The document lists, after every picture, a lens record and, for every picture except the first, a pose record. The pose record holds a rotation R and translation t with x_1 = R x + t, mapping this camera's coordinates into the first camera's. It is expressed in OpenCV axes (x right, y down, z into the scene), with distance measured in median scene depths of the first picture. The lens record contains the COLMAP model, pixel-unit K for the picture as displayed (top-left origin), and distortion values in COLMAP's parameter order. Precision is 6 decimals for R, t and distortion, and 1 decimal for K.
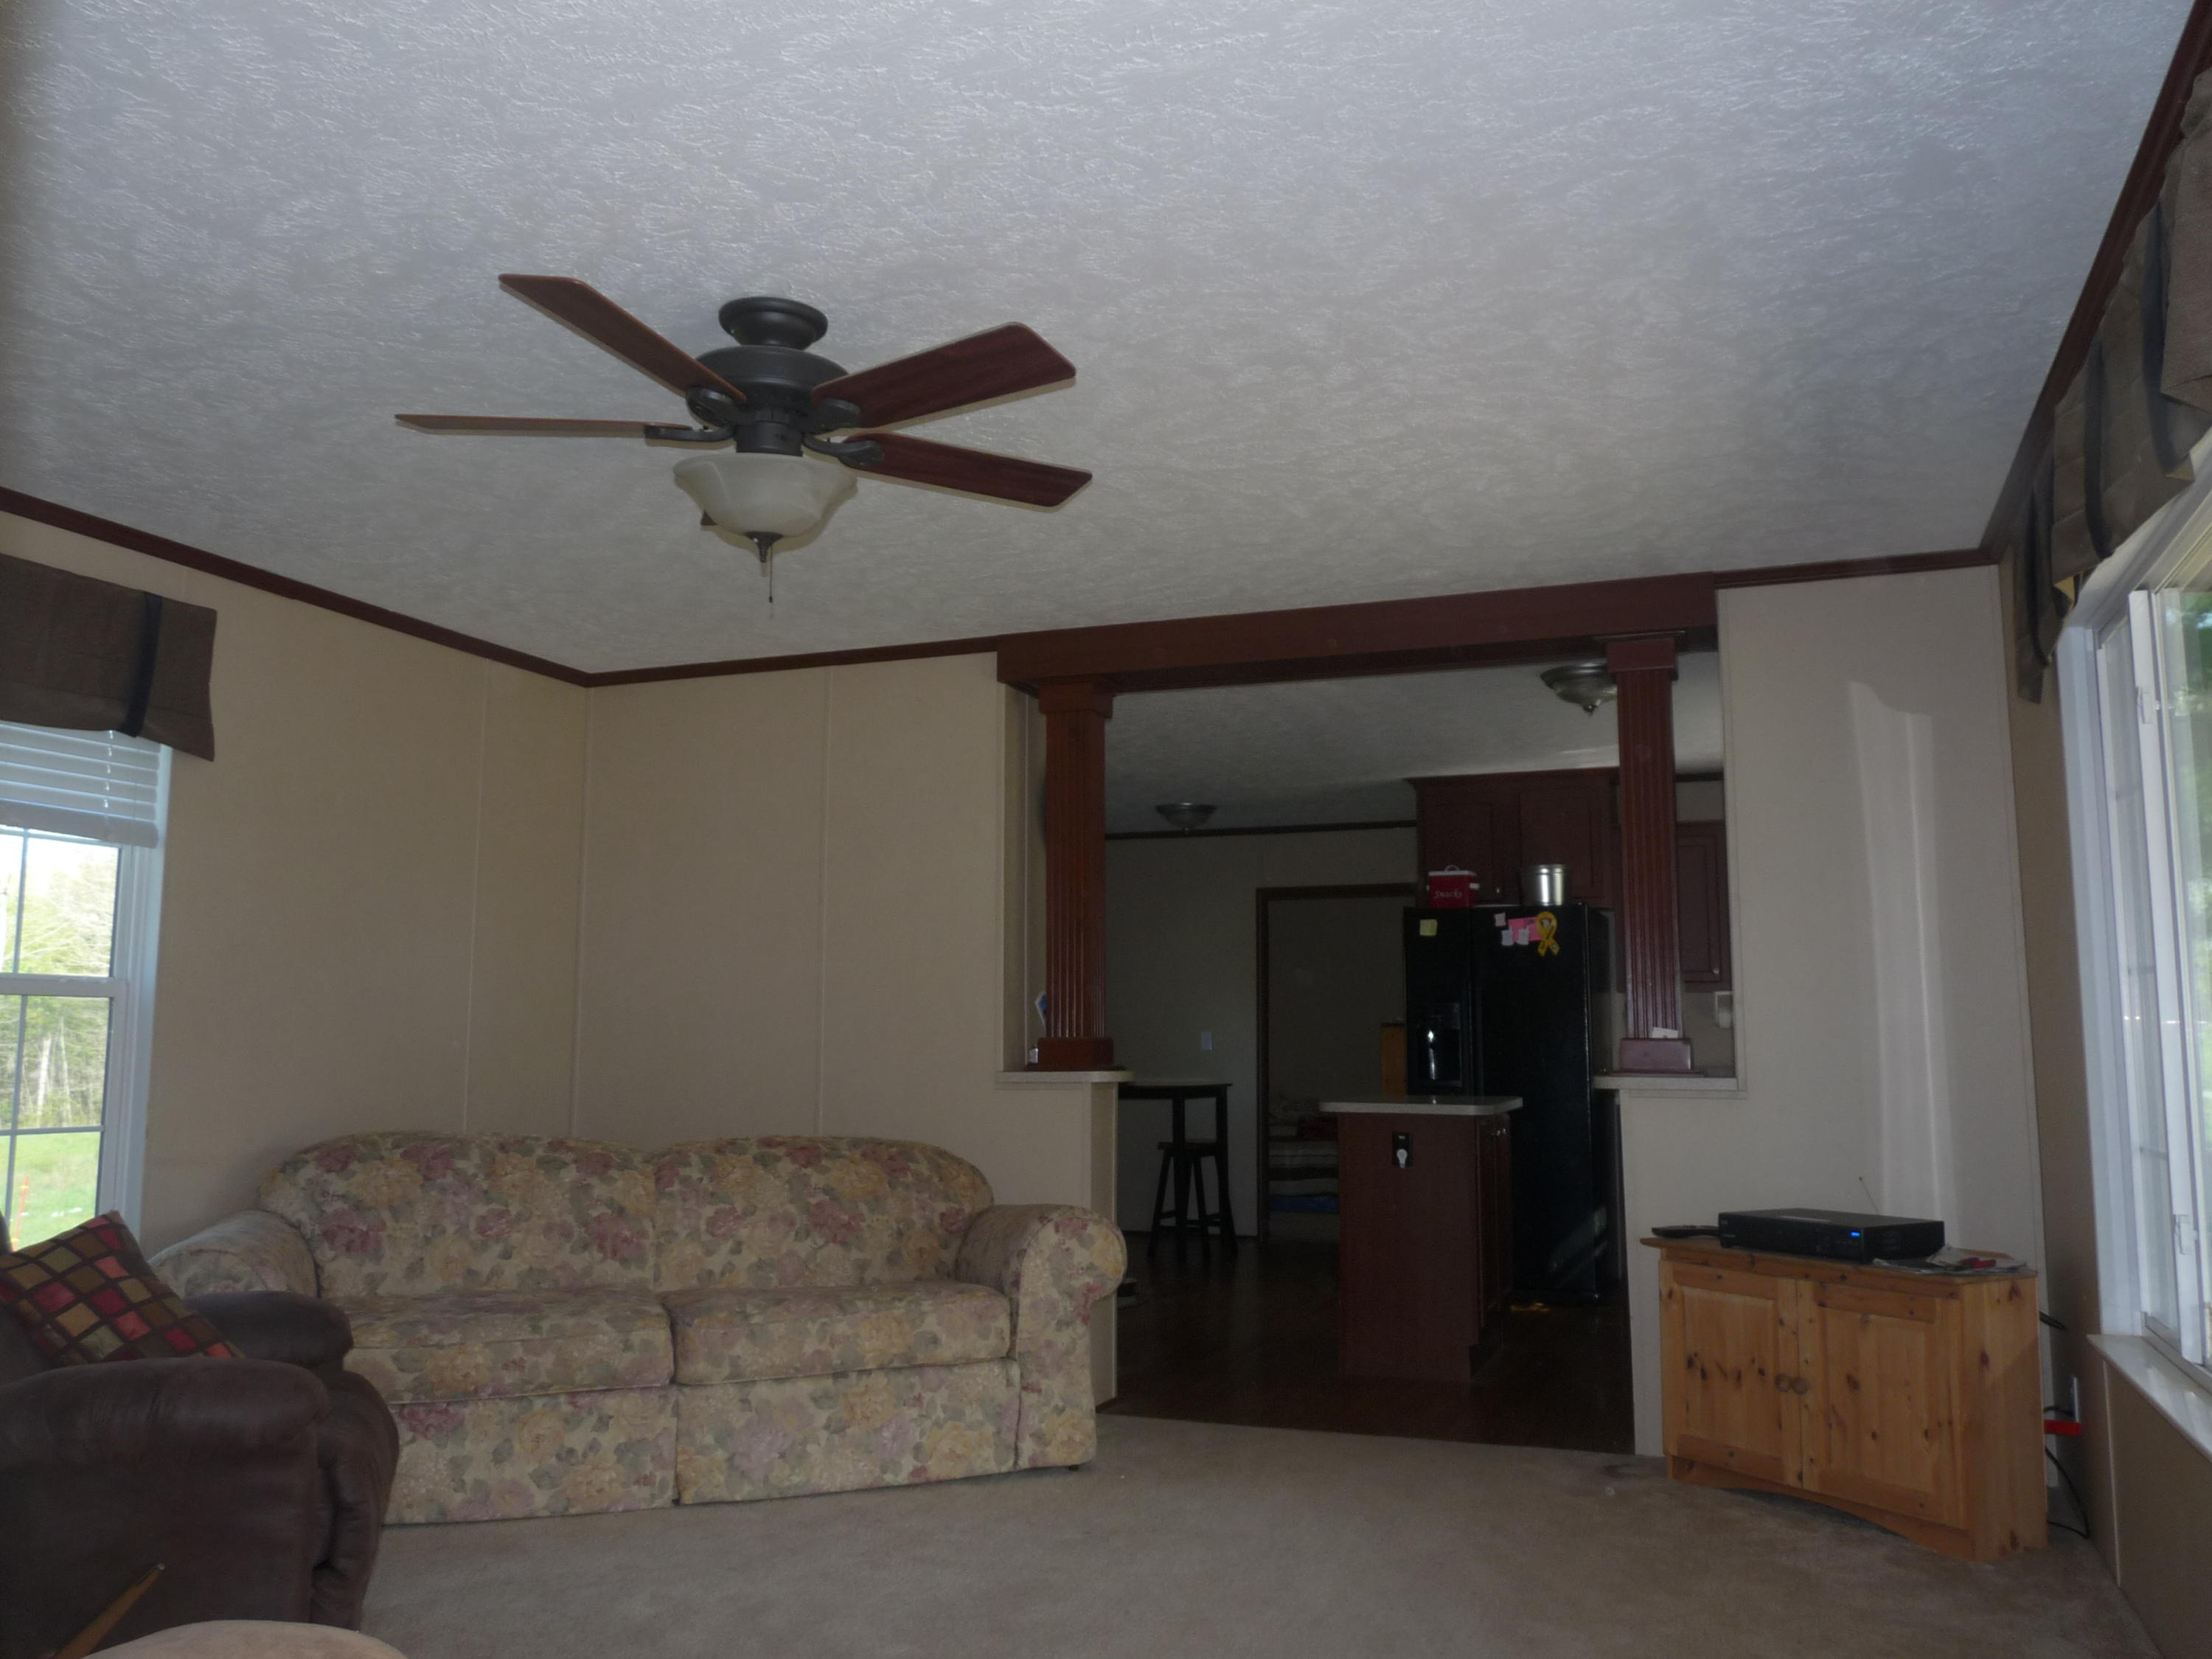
lens RADIAL K [[1766.8, 0, 1108.4], [0, 1766.8, 811.3], [0, 0, 1]] dist [-0.007791, -0.025097]
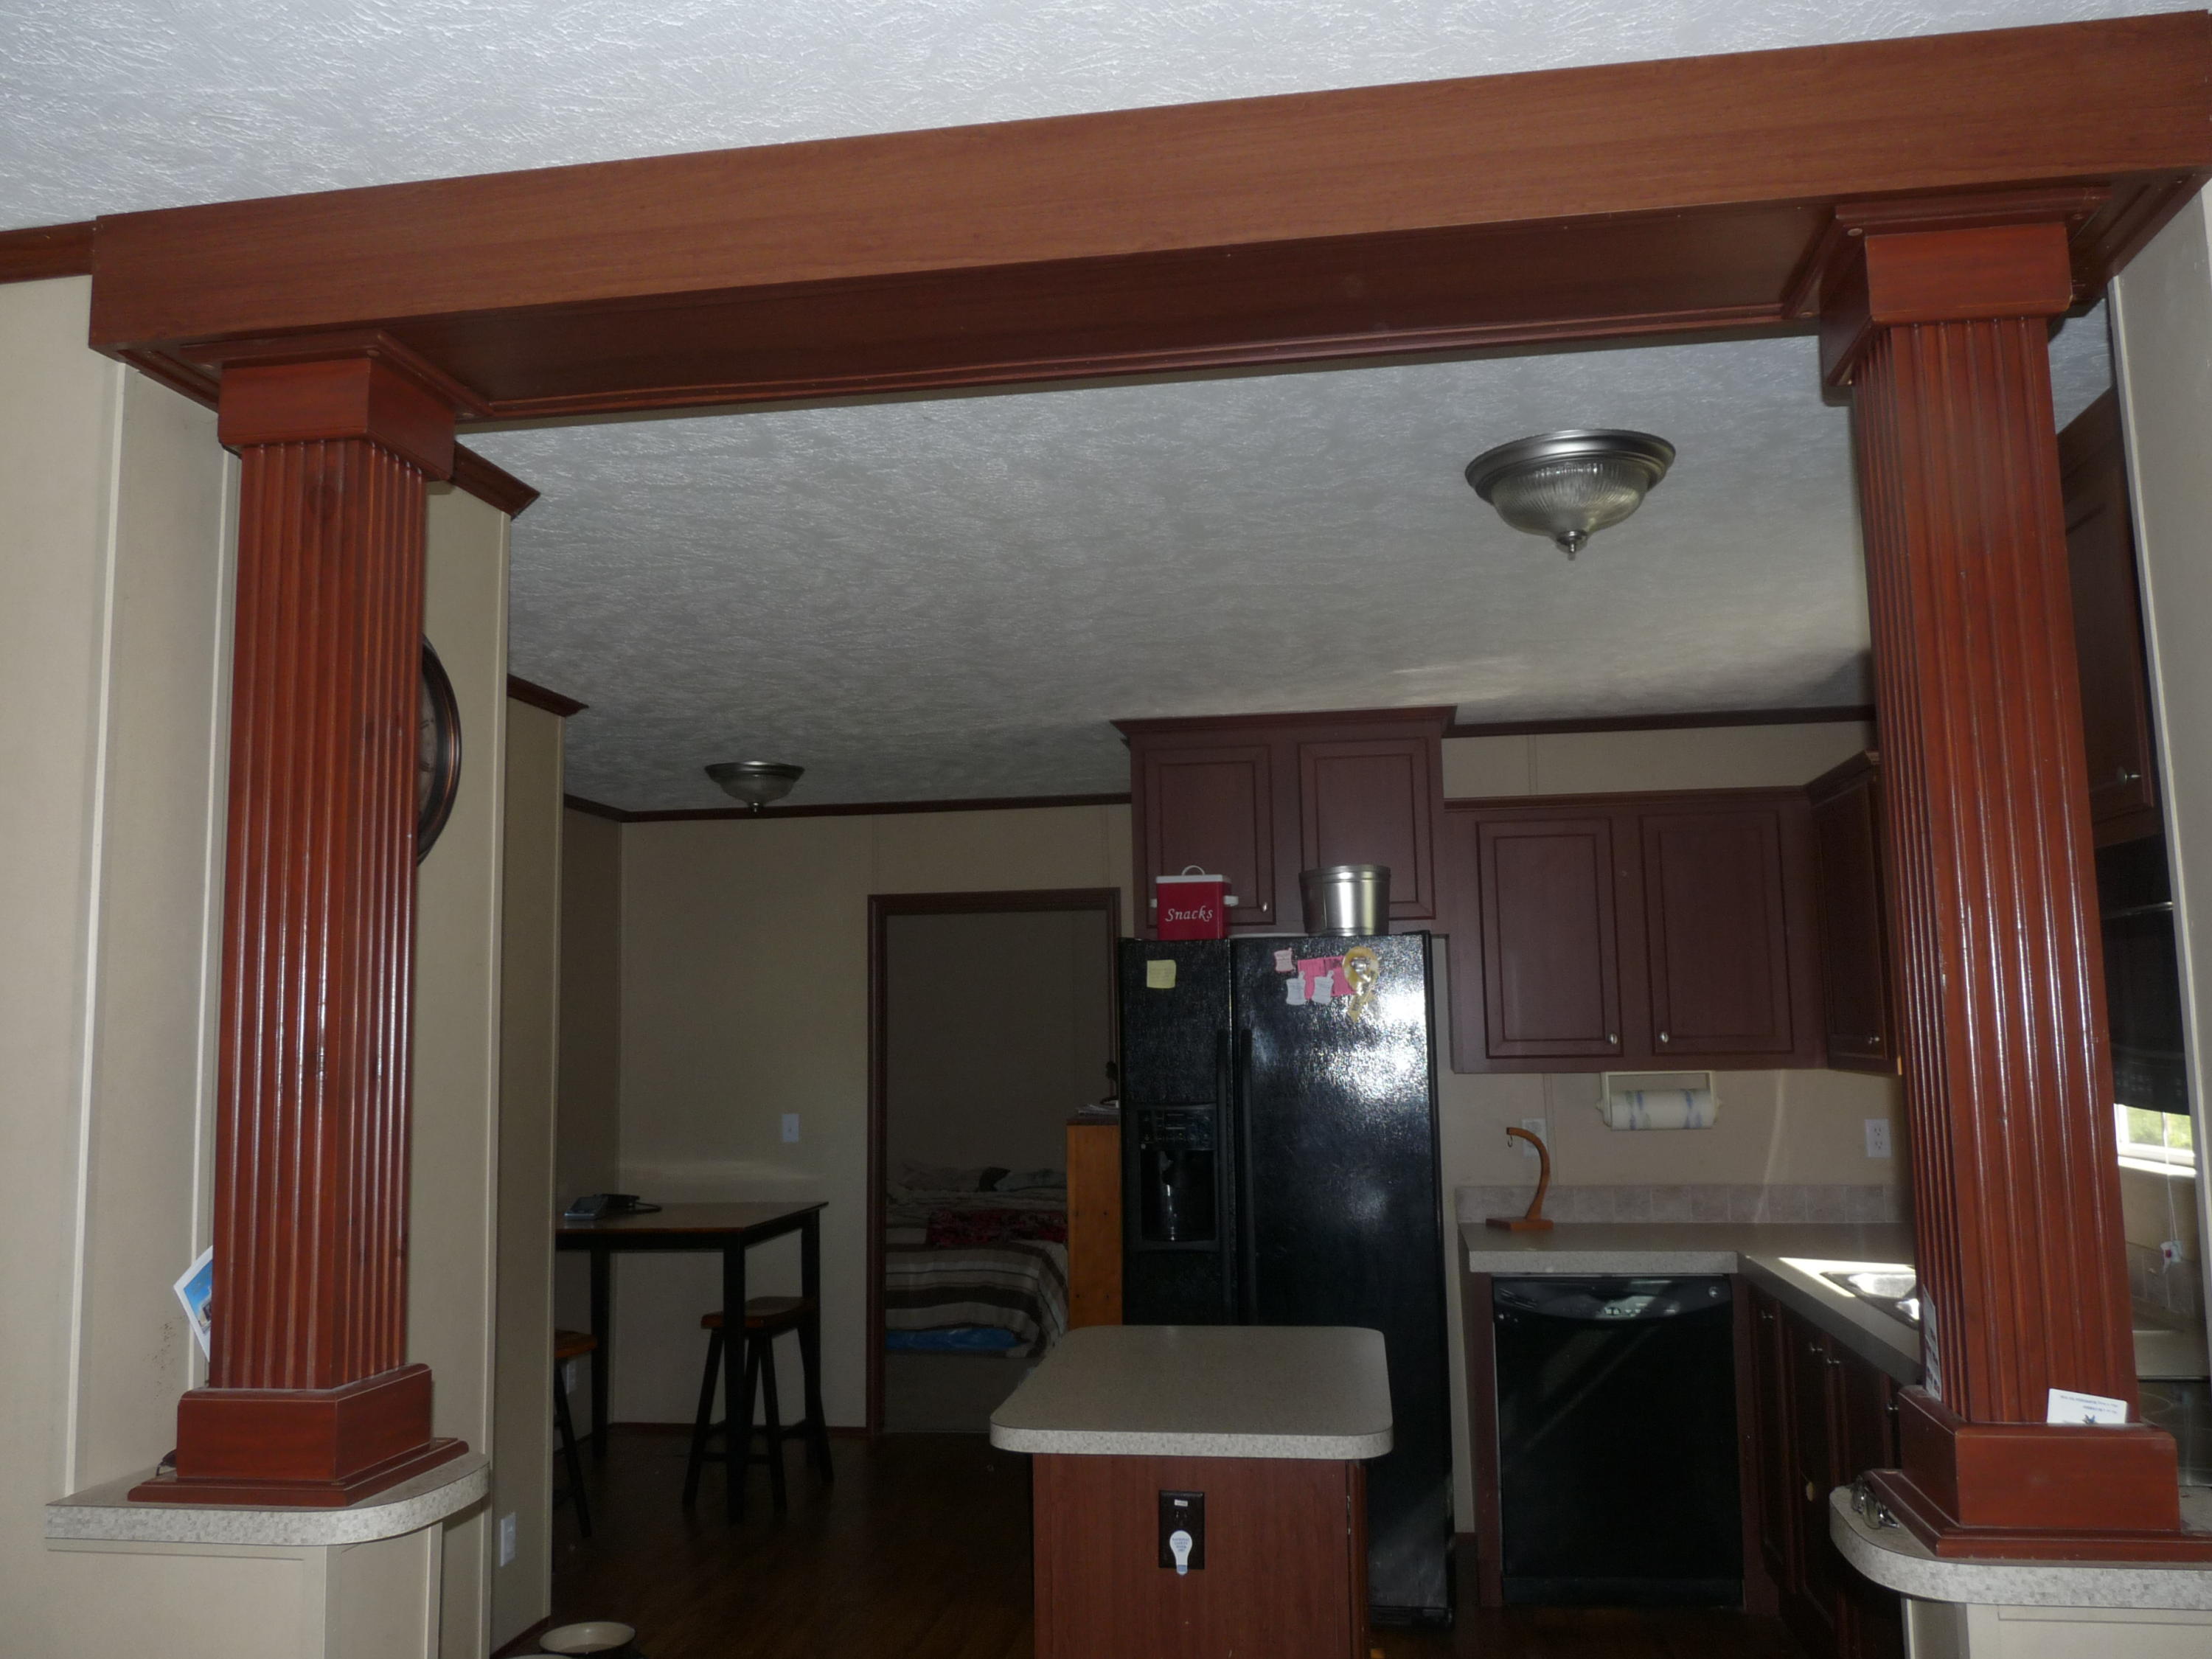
lens RADIAL K [[1766.8, 0, 1113.8], [0, 1766.8, 812.6], [0, 0, 1]] dist [-0.007791, -0.025097]
pose [[0.977163, 0.007420, 0.212360, 0.040947], [-0.009217, 0.999930, 0.007475, 0.008368], [-0.212290, -0.009262, 0.977163, 0.420099]]
